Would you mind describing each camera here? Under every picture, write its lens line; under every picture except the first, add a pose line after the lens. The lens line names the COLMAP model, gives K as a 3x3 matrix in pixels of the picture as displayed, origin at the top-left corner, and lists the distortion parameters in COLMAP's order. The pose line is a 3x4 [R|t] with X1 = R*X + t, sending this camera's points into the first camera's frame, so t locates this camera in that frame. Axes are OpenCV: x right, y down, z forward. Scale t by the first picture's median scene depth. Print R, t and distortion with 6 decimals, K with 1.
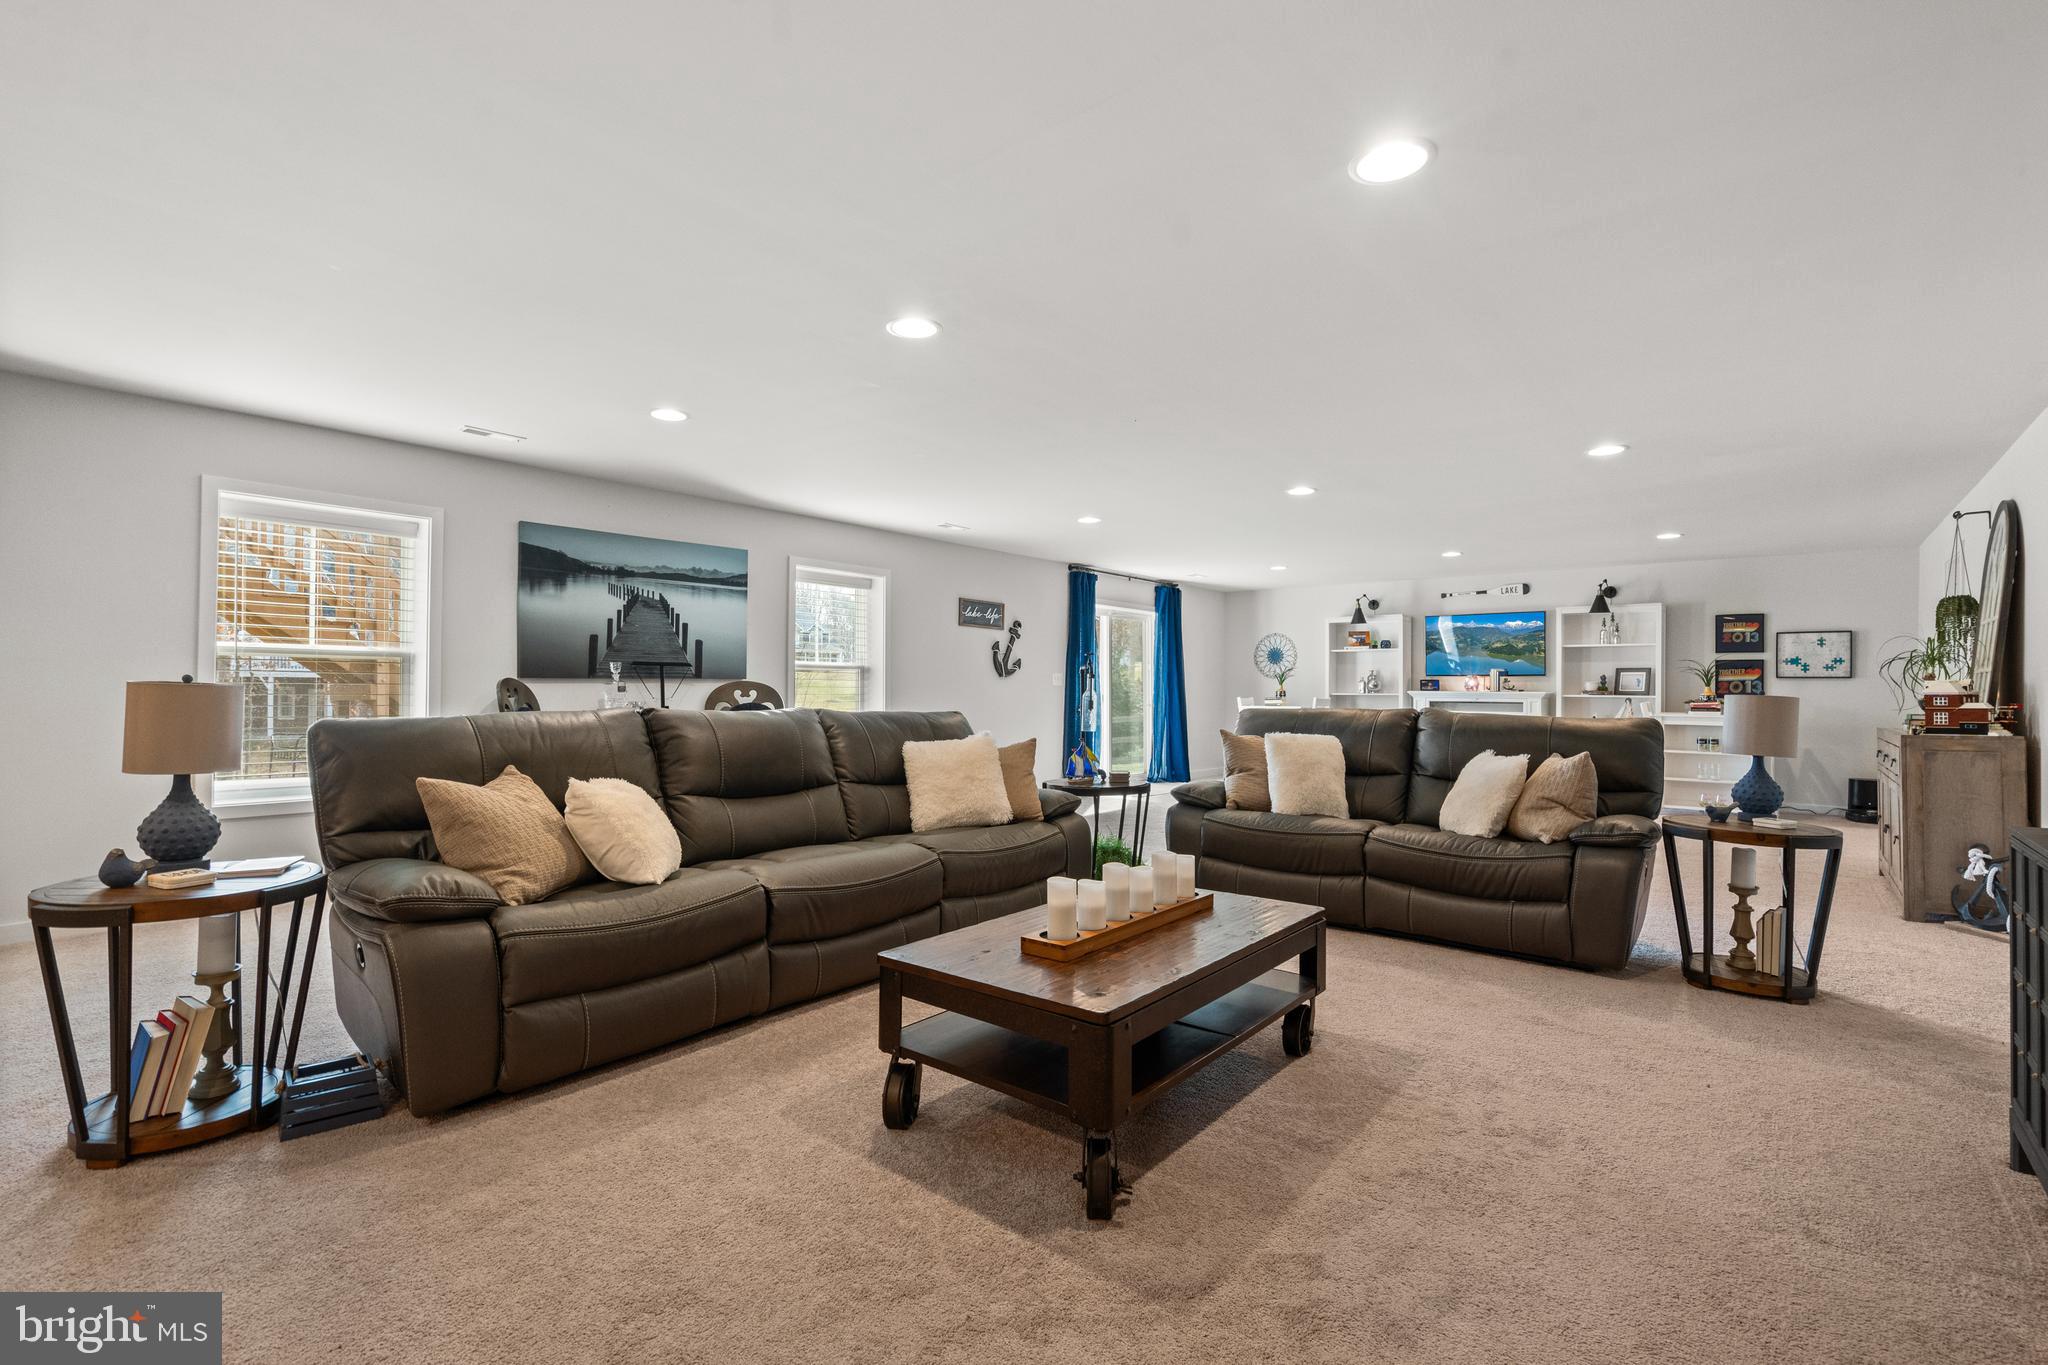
lens RADIAL K [[924.4, 0, 990.9], [0, 924.4, 674.1], [0, 0, 1]] dist [-0.003946, 0.001412]
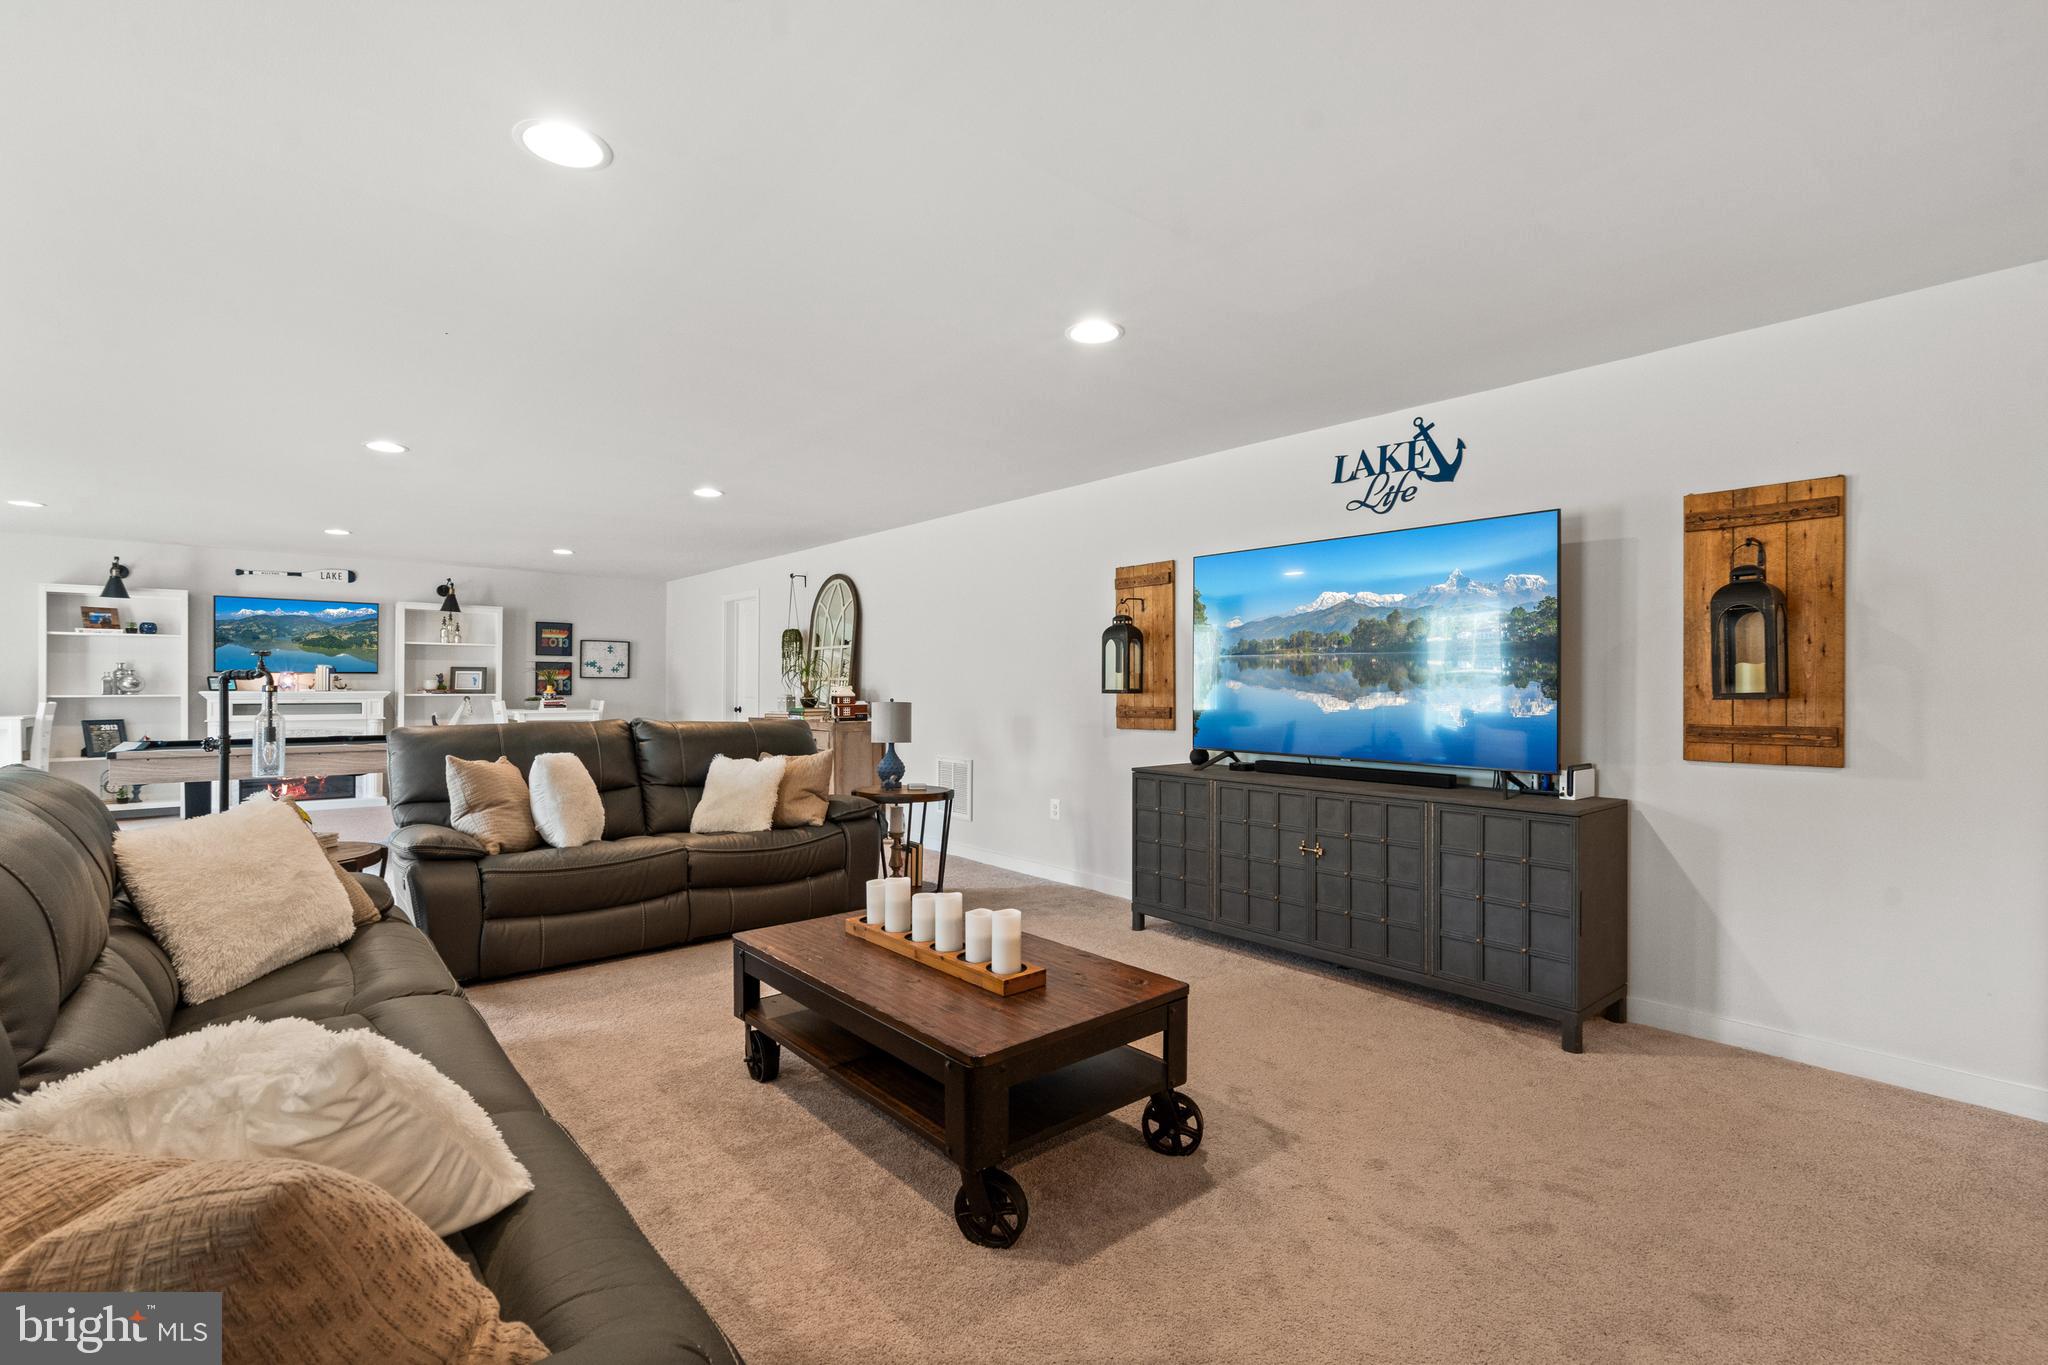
lens RADIAL K [[924.4, 0, 1041.1], [0, 924.4, 692.1], [0, 0, 1]] dist [-0.003946, 0.001412]
pose [[0.156846, -0.013995, 0.987524, -0.235672], [-0.019273, 0.999666, 0.017229, -0.009073], [-0.987435, -0.021735, 0.156524, 0.212205]]
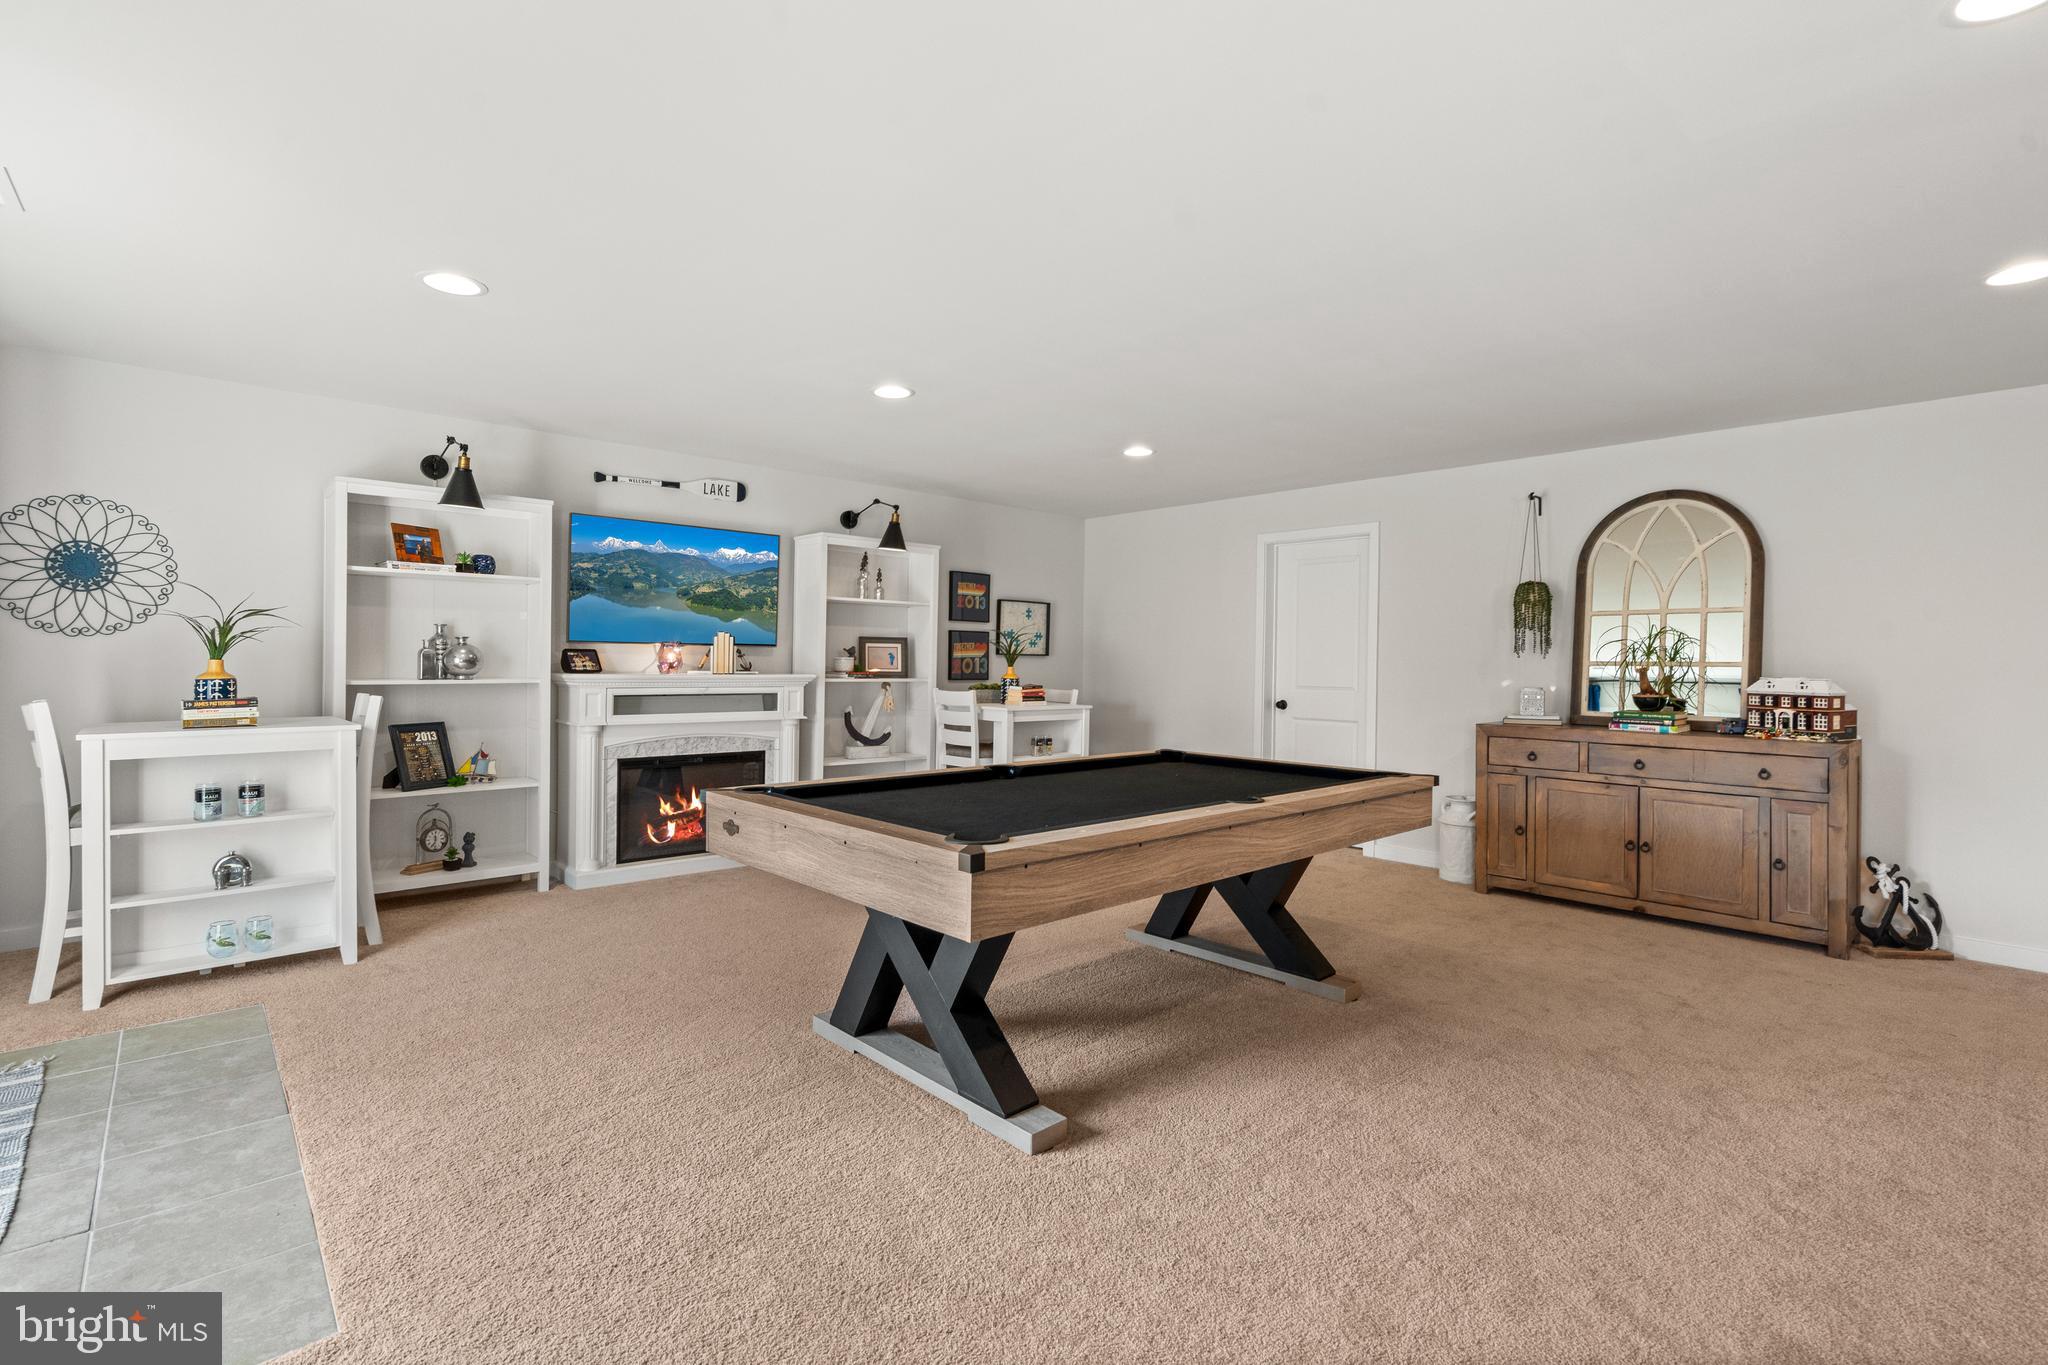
lens RADIAL K [[924.4, 0, 1025.9], [0, 924.4, 672.9], [0, 0, 1]] dist [-0.003946, 0.001412]
pose [[0.127843, -0.018078, 0.991630, 0.037574], [-0.028612, 0.999351, 0.021908, 0.001691], [-0.991382, -0.031173, 0.127243, 0.843942]]
